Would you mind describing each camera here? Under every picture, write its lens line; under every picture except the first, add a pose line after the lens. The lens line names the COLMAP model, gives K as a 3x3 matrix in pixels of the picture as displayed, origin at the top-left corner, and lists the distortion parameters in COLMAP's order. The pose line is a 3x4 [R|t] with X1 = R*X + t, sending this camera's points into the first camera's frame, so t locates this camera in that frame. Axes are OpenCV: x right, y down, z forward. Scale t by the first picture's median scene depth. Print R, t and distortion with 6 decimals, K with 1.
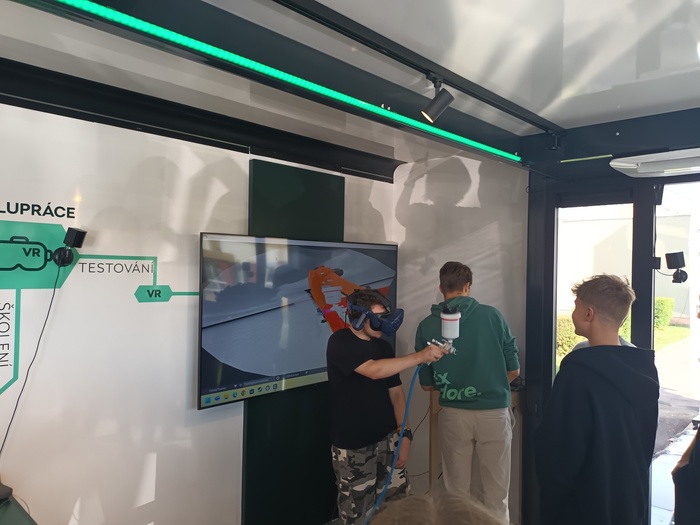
lens RADIAL K [[523.3, 0, 350.0], [0, 523.3, 262.5], [0, 0, 1]] dist [0.050354, -0.055811]
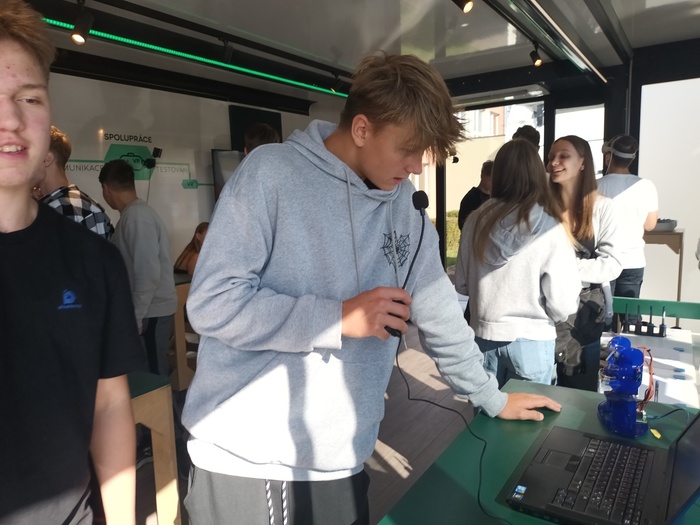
lens RADIAL K [[523.3, 0, 350.0], [0, 523.3, 262.5], [0, 0, 1]] dist [0.050354, -0.055811]
pose [[0.980484, -0.085551, 0.177011, -0.172989], [0.061497, 0.988635, 0.137180, 0.114317], [-0.186736, -0.123617, 0.974602, -0.941896]]
